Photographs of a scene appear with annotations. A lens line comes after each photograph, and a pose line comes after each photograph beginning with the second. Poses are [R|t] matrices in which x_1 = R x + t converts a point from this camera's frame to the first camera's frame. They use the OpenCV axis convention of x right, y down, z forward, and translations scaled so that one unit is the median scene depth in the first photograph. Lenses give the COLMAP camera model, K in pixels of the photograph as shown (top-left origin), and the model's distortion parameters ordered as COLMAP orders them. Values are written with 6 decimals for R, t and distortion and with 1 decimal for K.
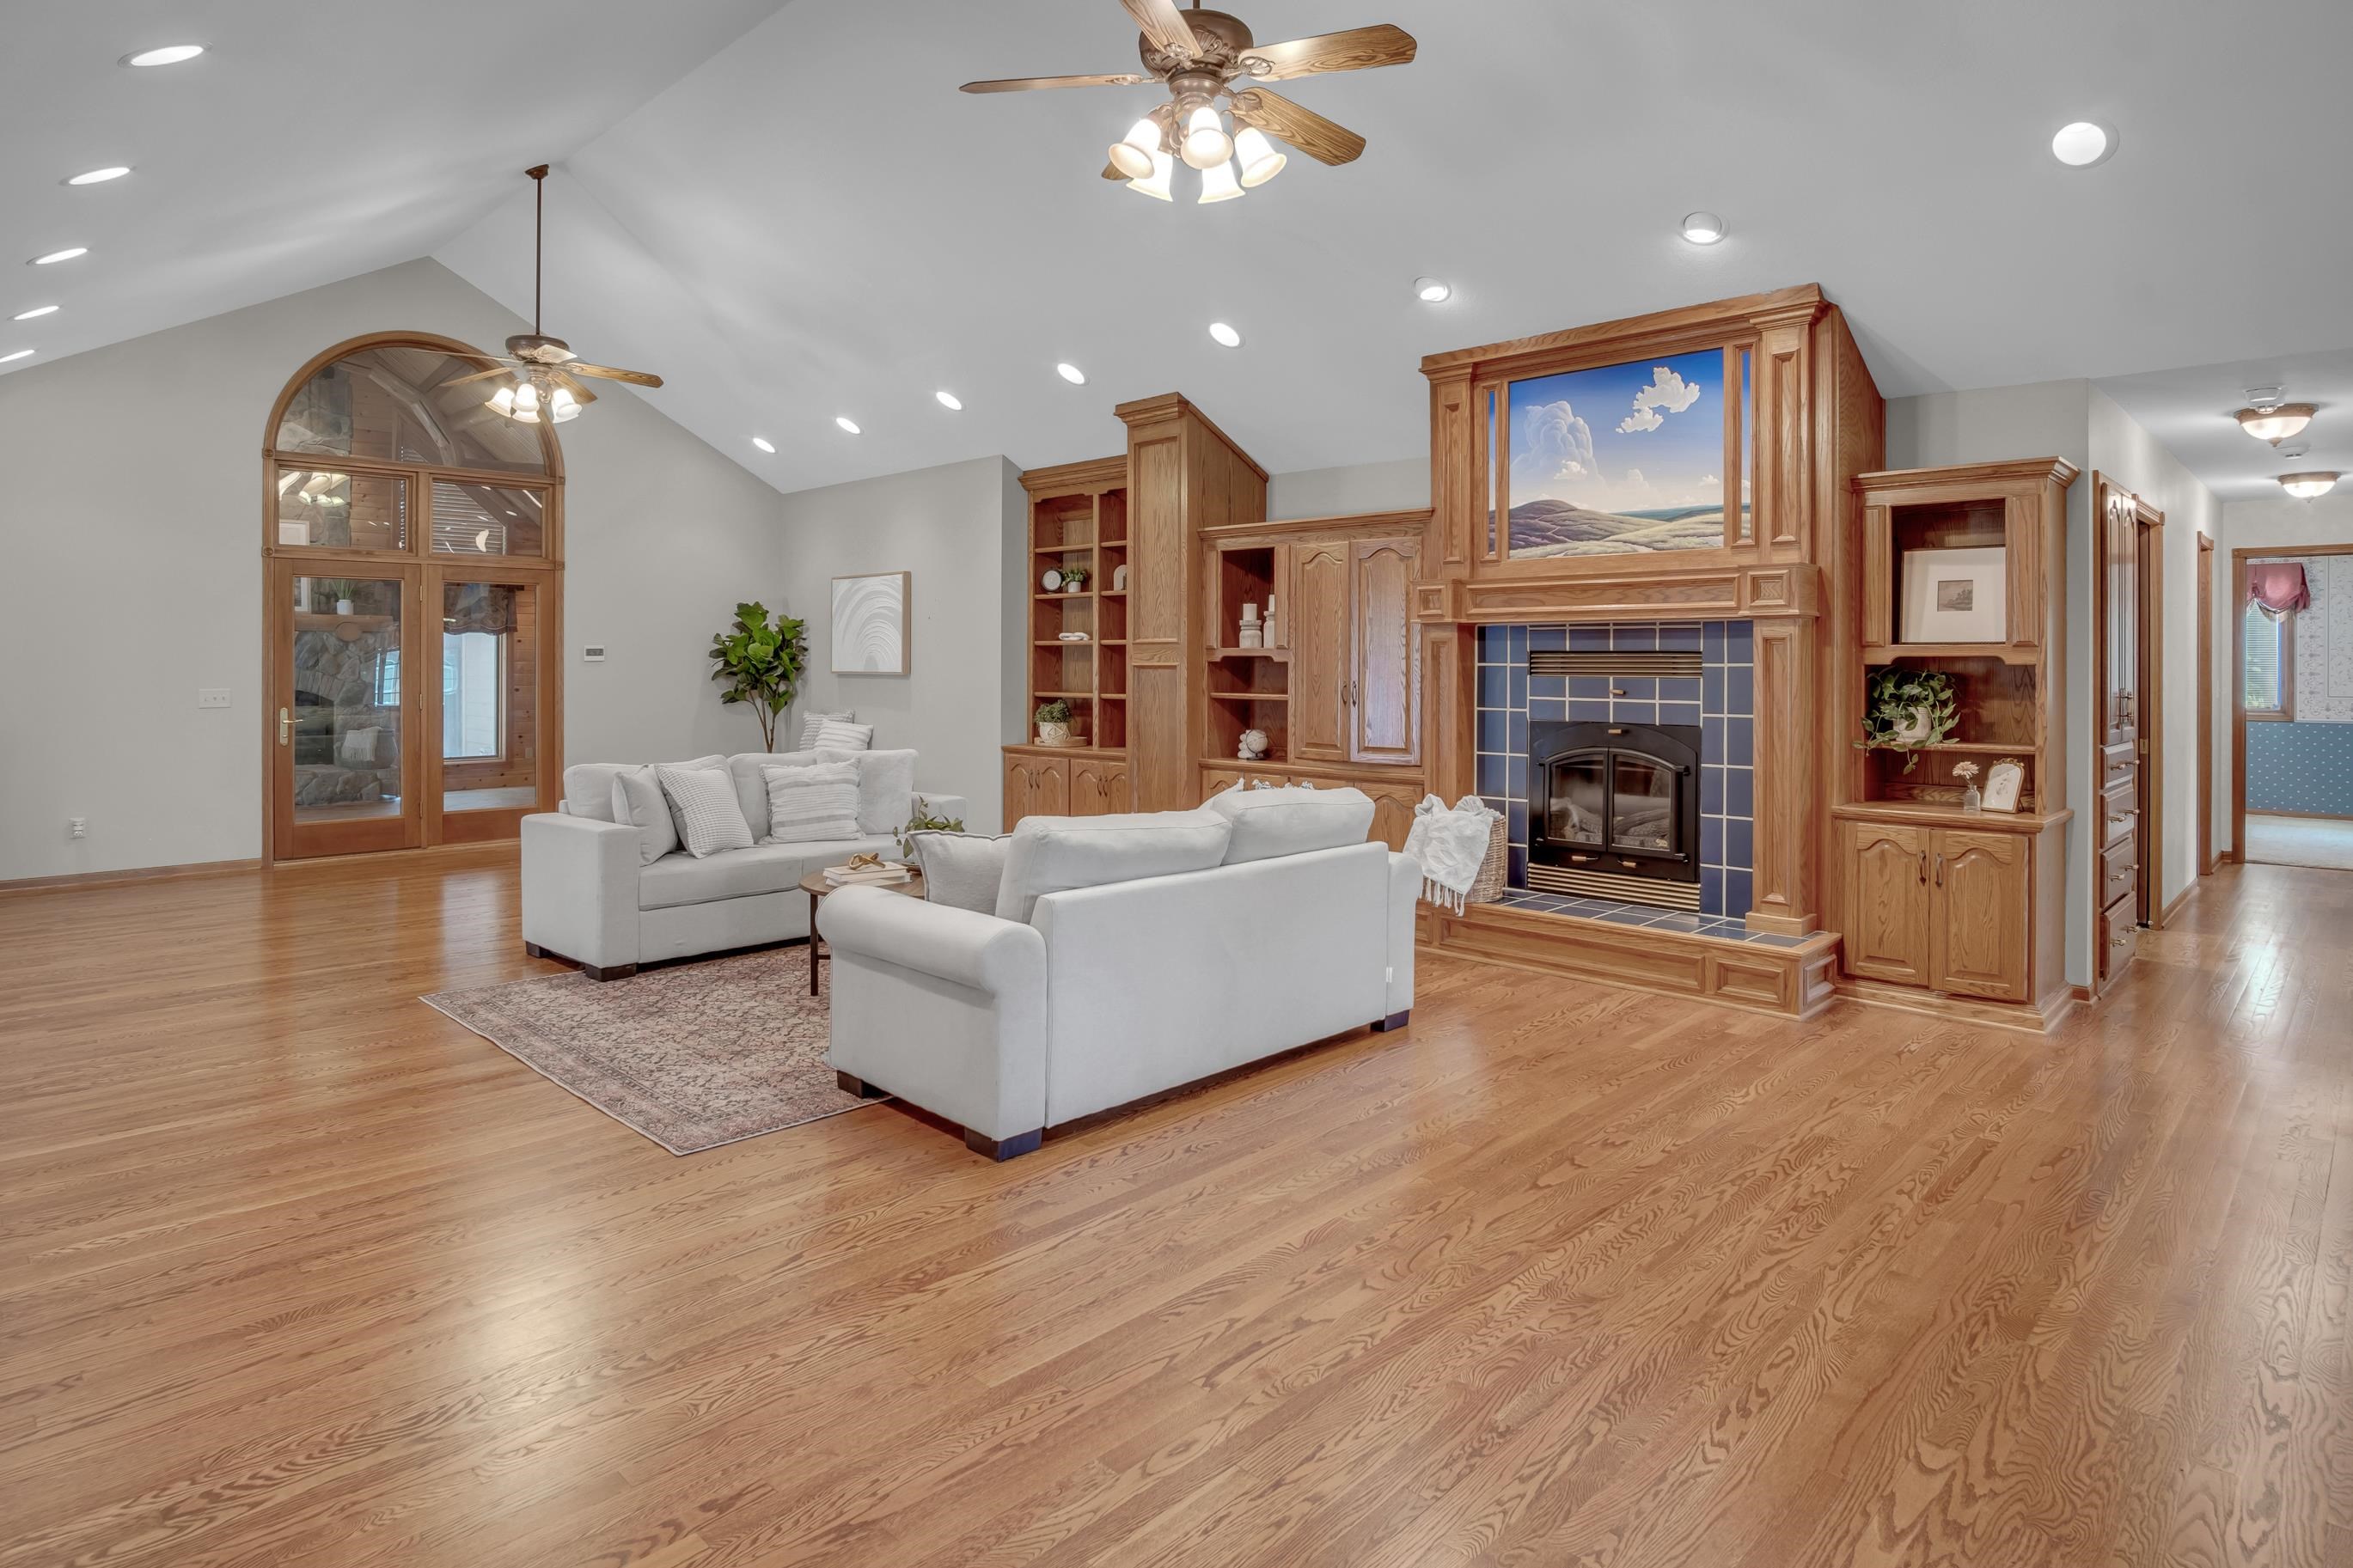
lens RADIAL K [[1285.2, 0, 1175.1], [0, 1285.2, 671.1], [0, 0, 1]] dist [-0.029657, 0.000105]
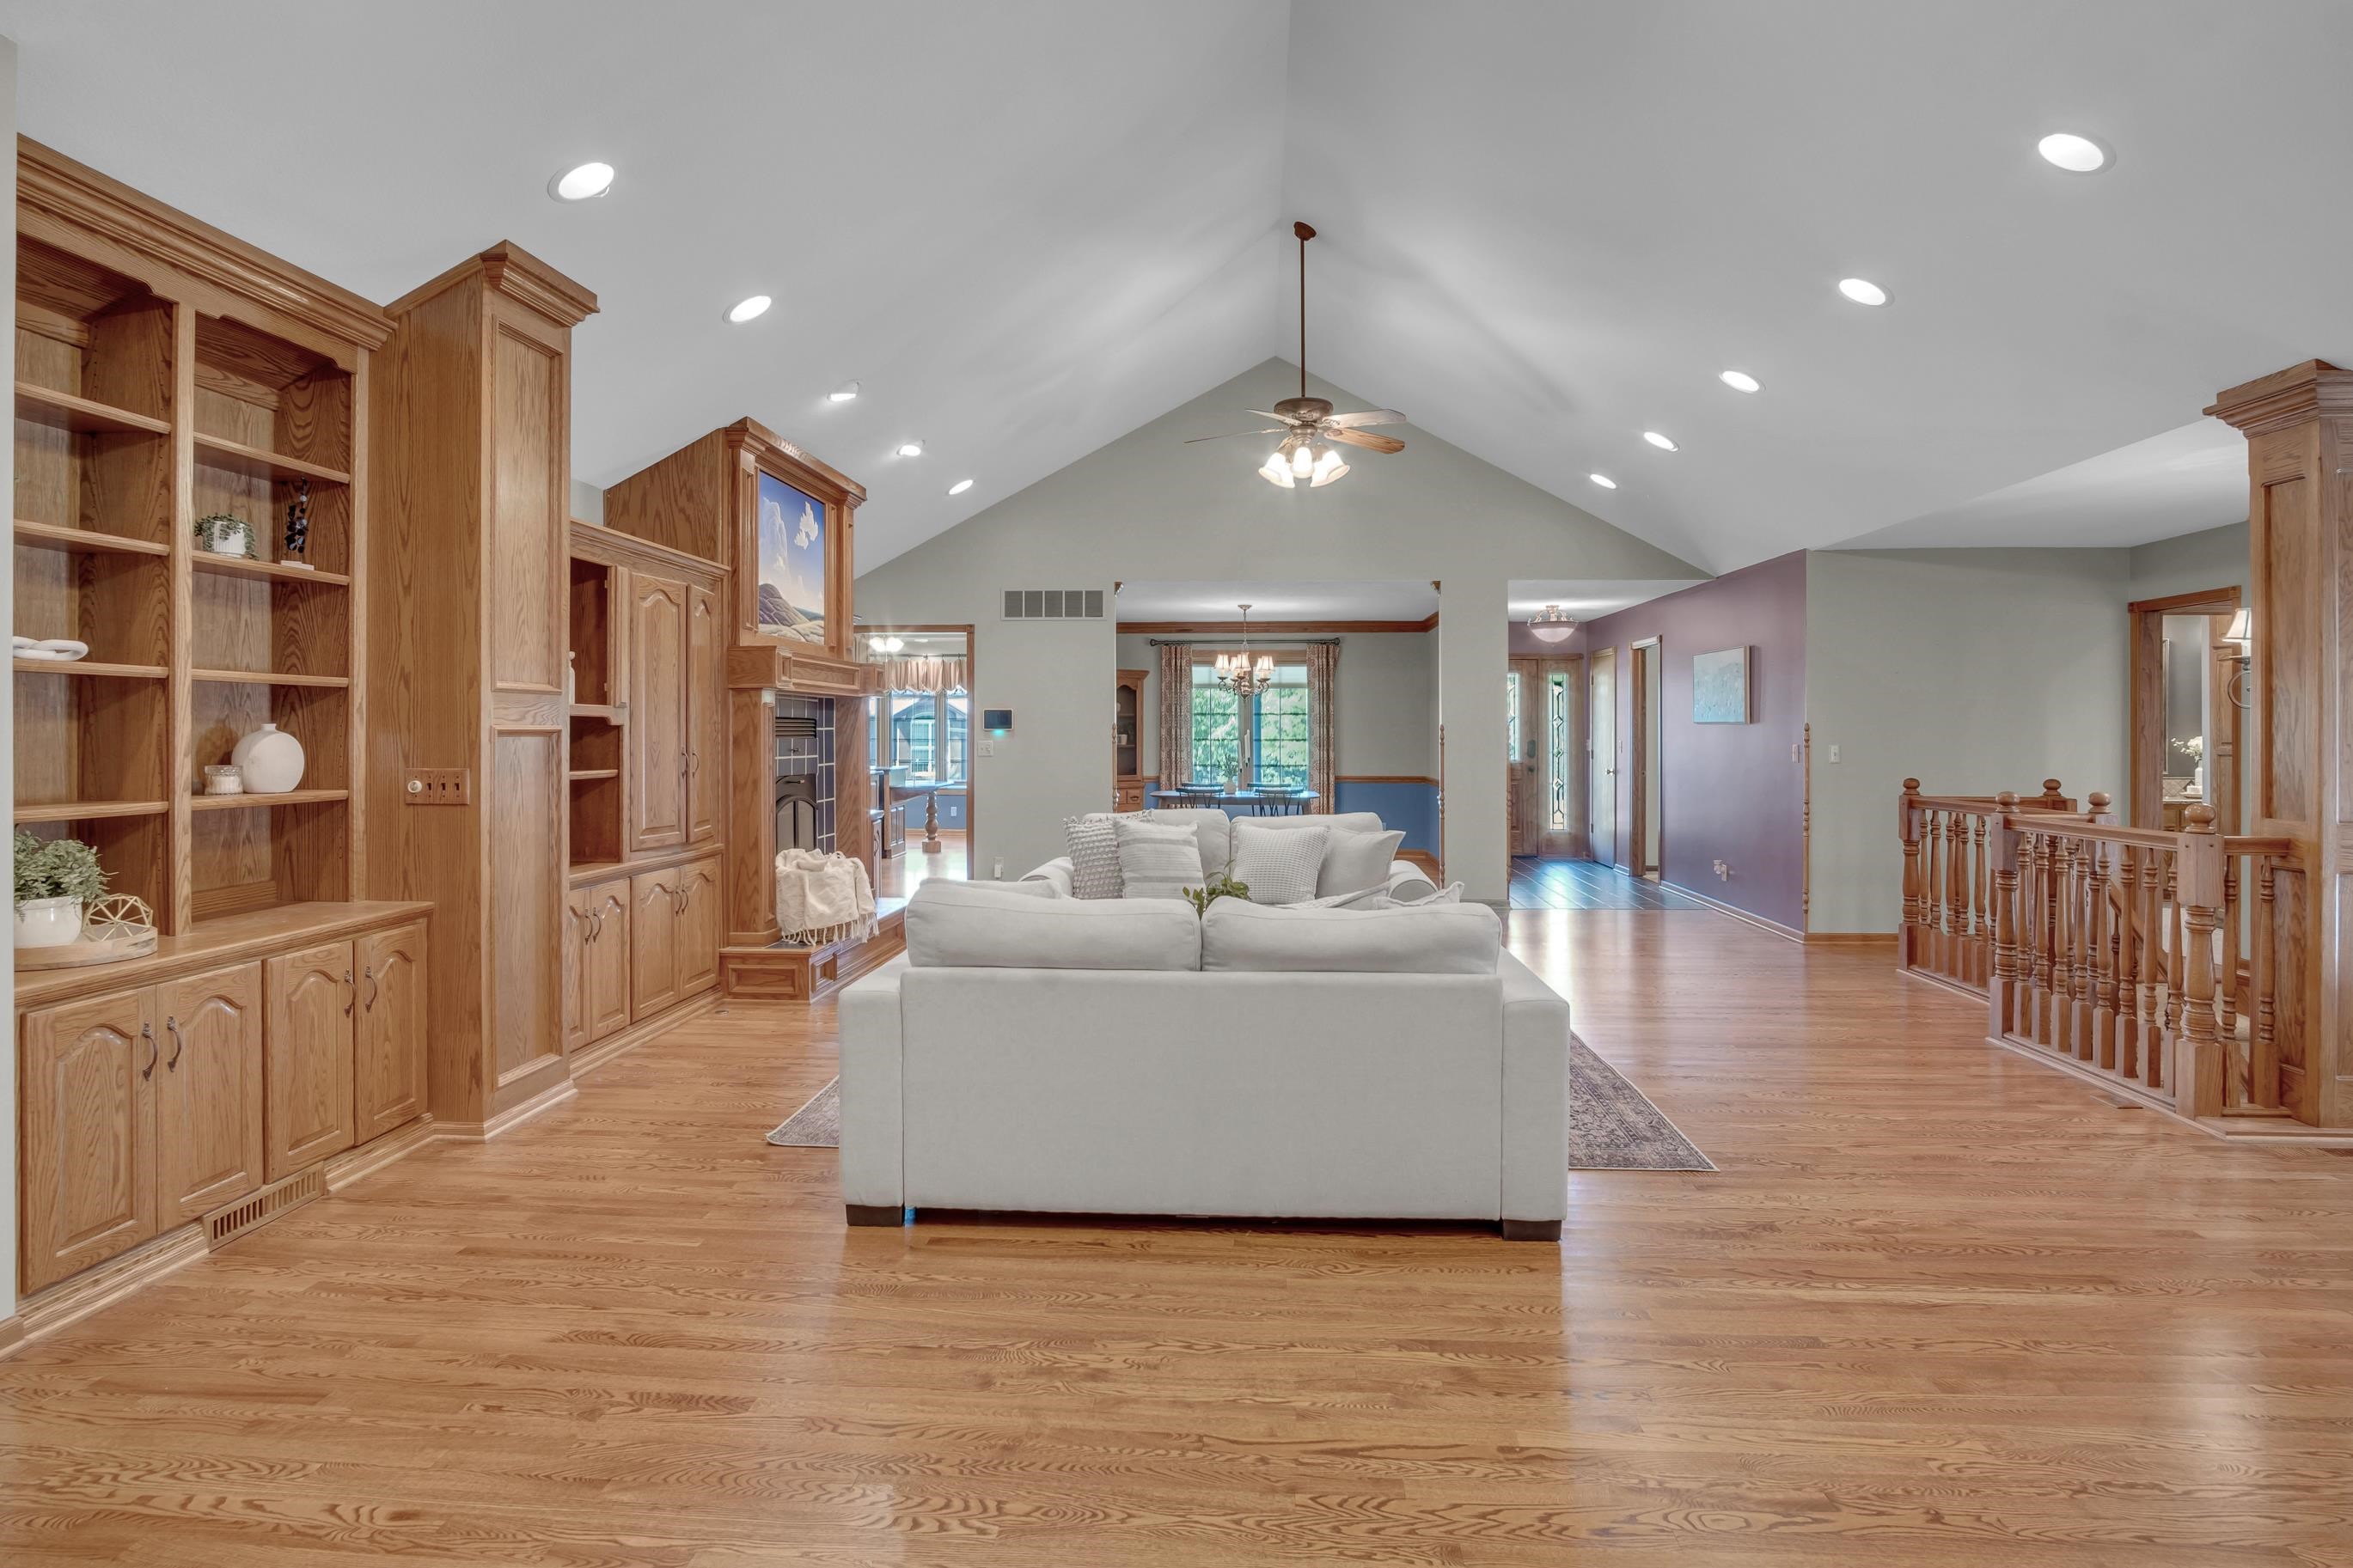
lens RADIAL K [[1257.2, 0, 1183.2], [0, 1257.2, 737.8], [0, 0, 1]] dist [-0.026286, 0.001283]
pose [[-0.654831, -0.006510, 0.755747, -0.791170], [0.002694, 0.999936, 0.010947, -0.007930], [-0.755771, 0.009205, -0.654772, 1.442578]]
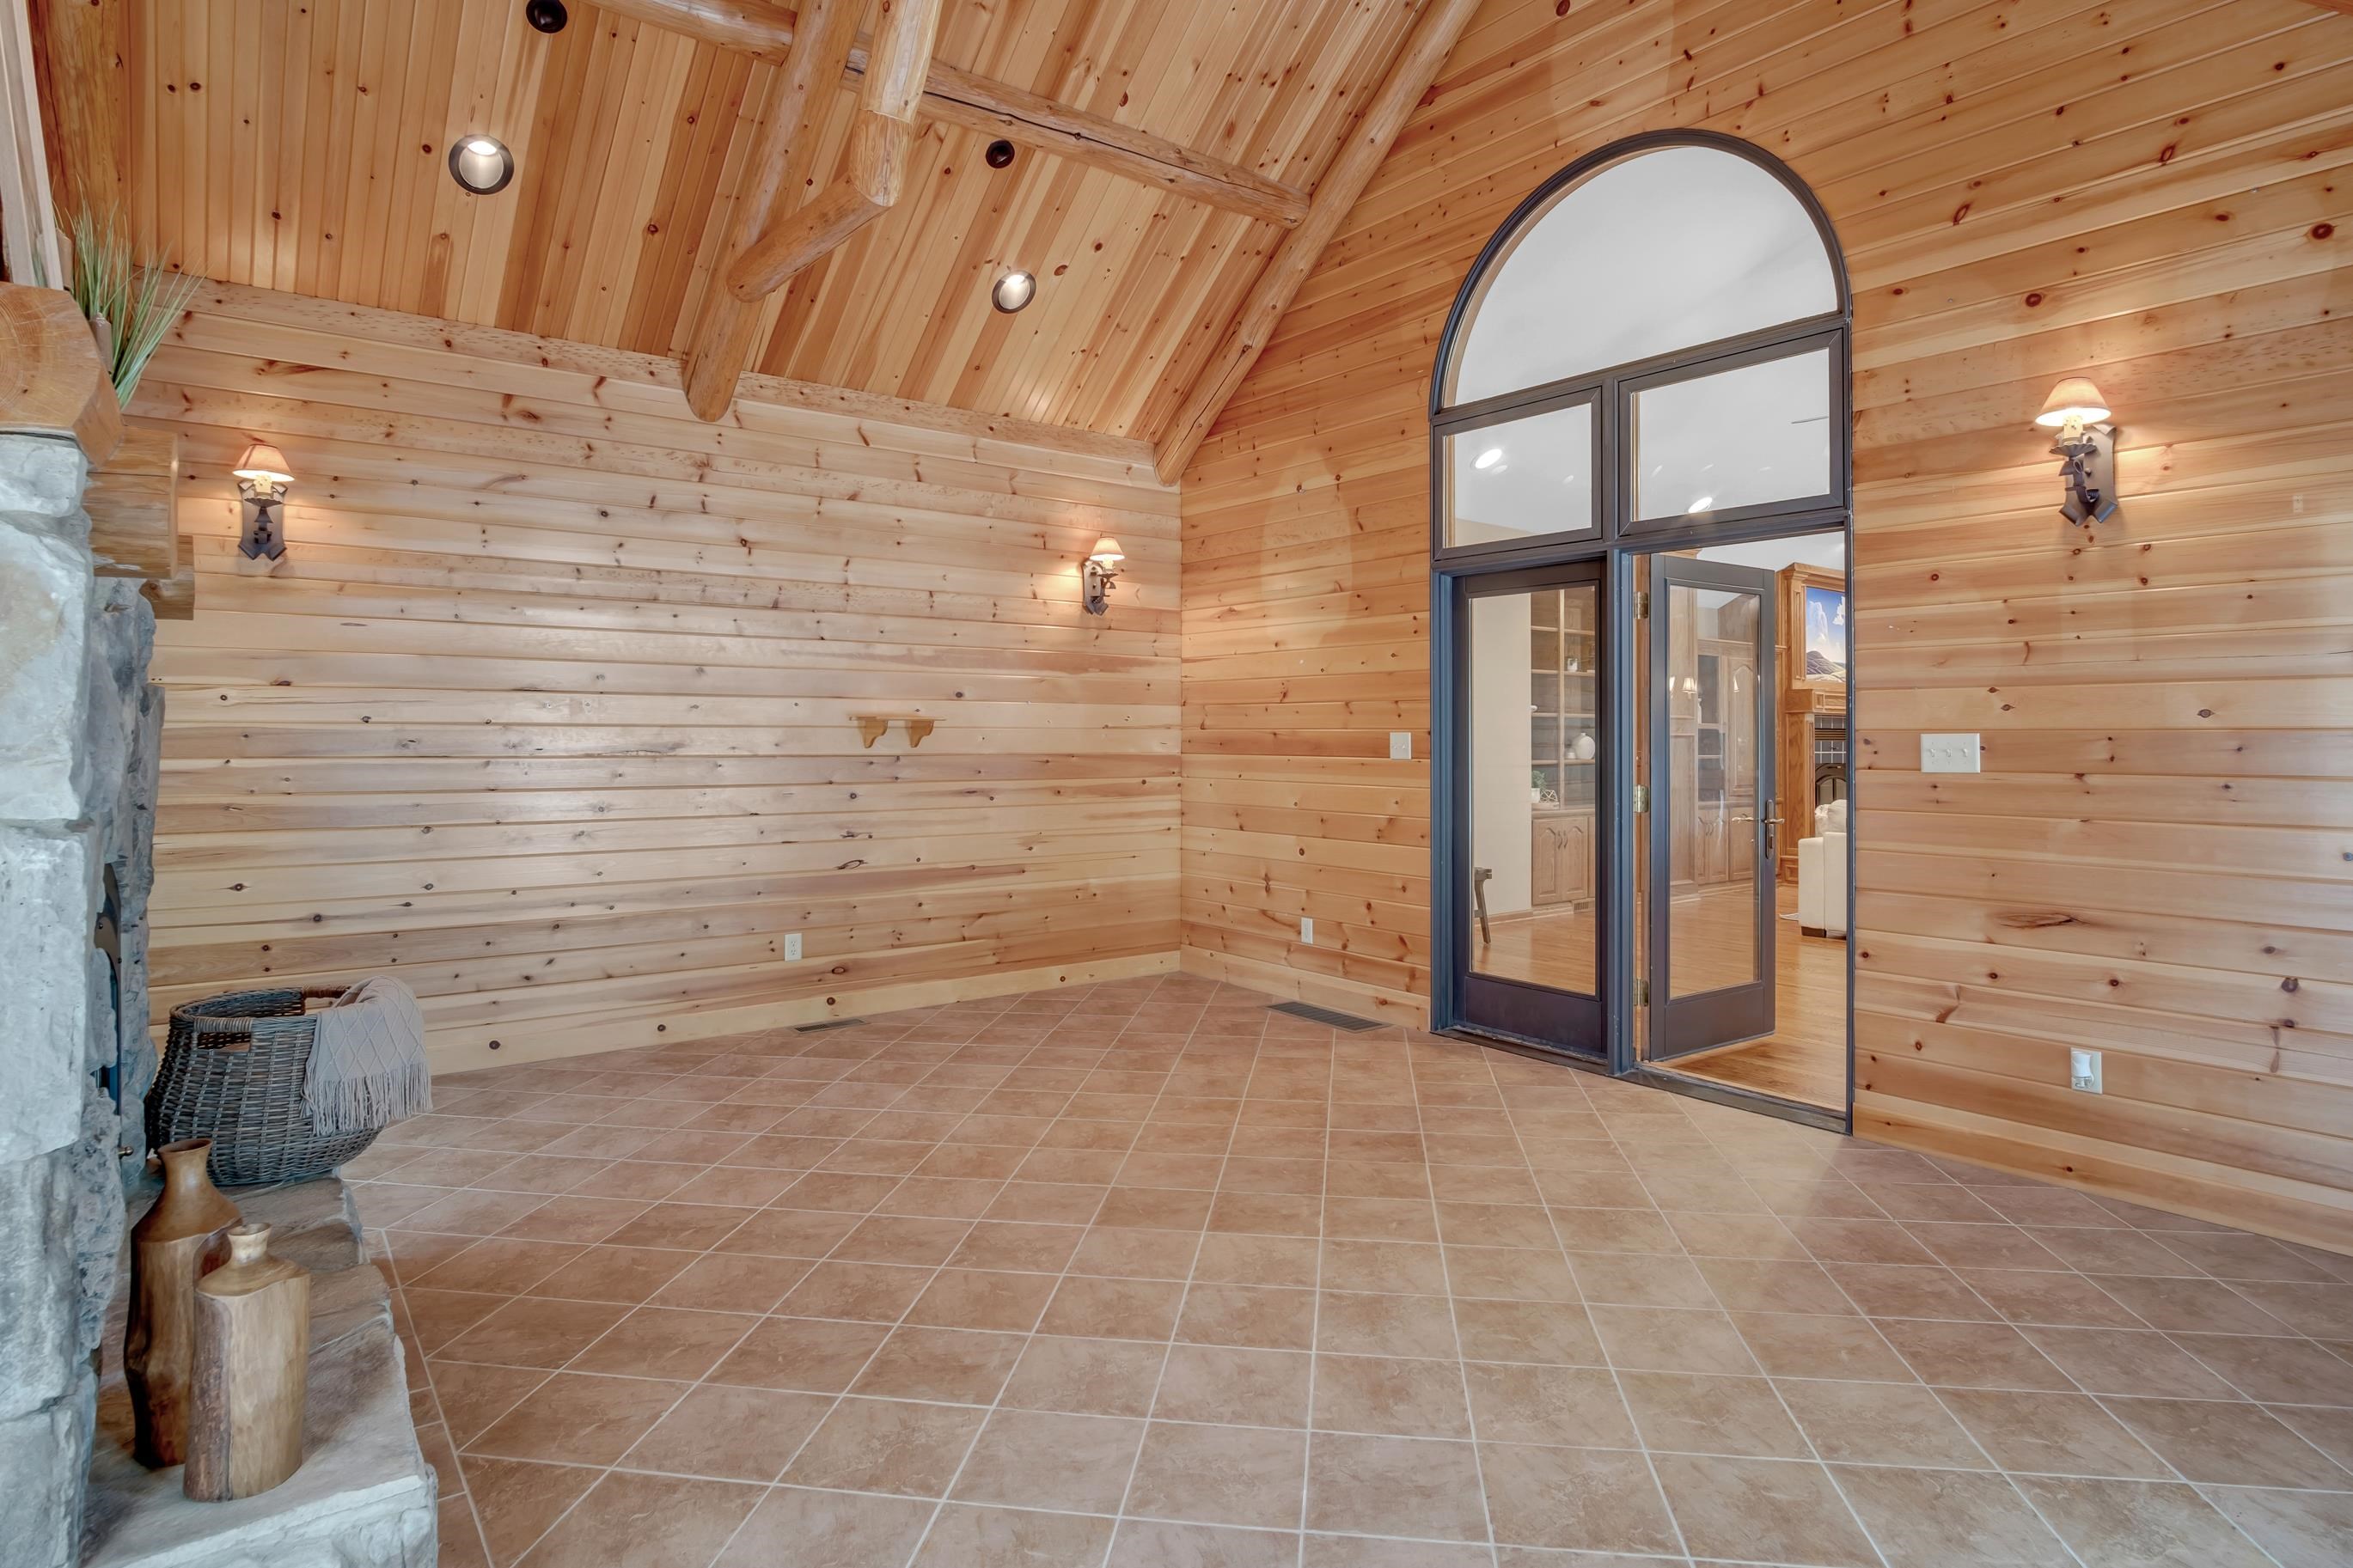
lens RADIAL K [[1291.9, 0, 1165.9], [0, 1291.9, 702.6], [0, 0, 1]] dist [-0.031536, 0.009713]
pose [[0.152171, 0.026032, 0.988011, -1.776884], [0.003512, 0.999633, -0.026880, -0.005981], [-0.988348, 0.007560, 0.152024, 1.667299]]
